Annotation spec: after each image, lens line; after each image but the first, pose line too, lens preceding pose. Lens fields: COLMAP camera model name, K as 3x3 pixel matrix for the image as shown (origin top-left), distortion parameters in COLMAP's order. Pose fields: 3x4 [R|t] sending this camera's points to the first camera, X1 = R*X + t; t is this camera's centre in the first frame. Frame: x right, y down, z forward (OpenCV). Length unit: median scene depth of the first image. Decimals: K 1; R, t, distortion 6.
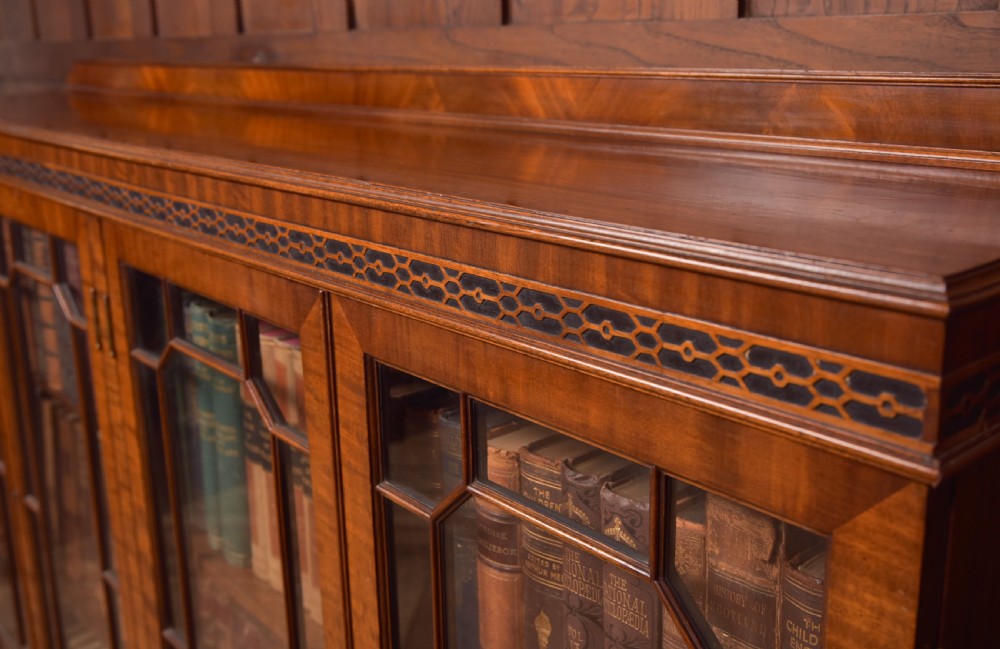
lens RADIAL K [[1057.6, 0, 470.7], [0, 1057.6, 307.6], [0, 0, 1]] dist [-0.005594, 0.000000]
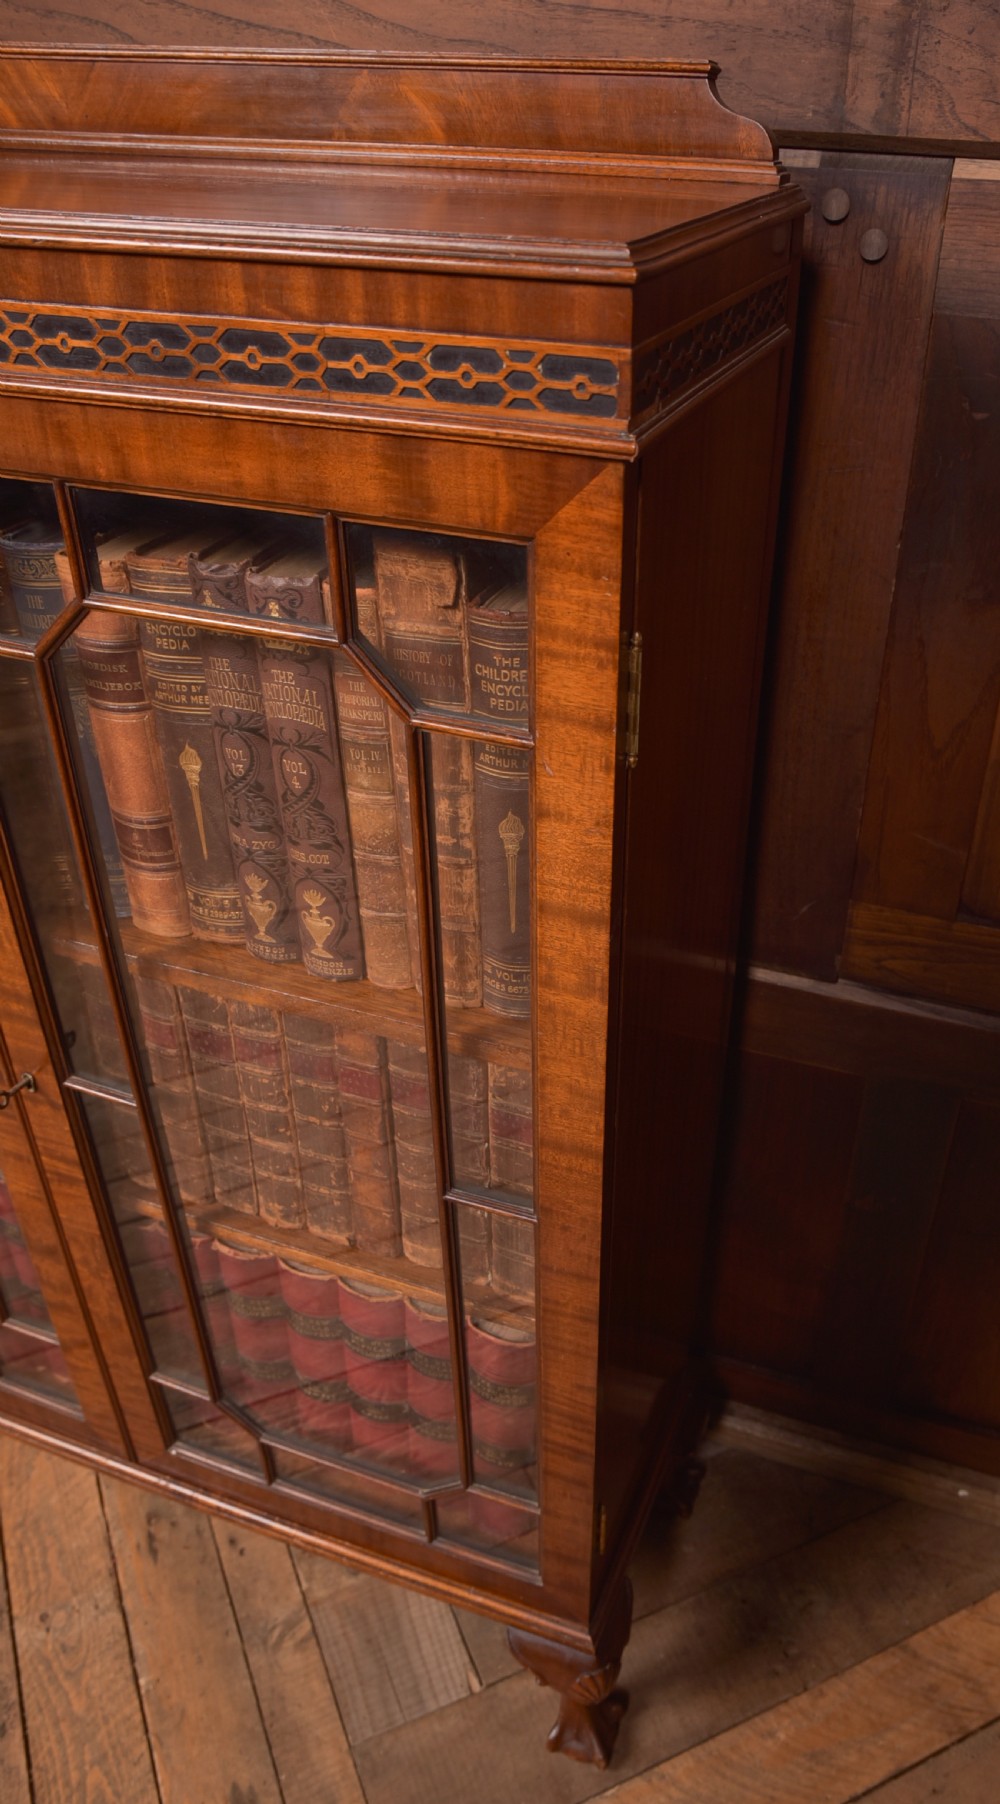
lens RADIAL K [[1333.2, 0, 602.2], [0, 1333.2, 971.1], [0, 0, 1]] dist [-0.112639, 0.070061]
pose [[0.857286, -0.260461, 0.444095, -0.185322], [0.085900, 0.922860, 0.375434, 0.089624], [-0.507623, -0.283707, 0.813529, -0.119042]]
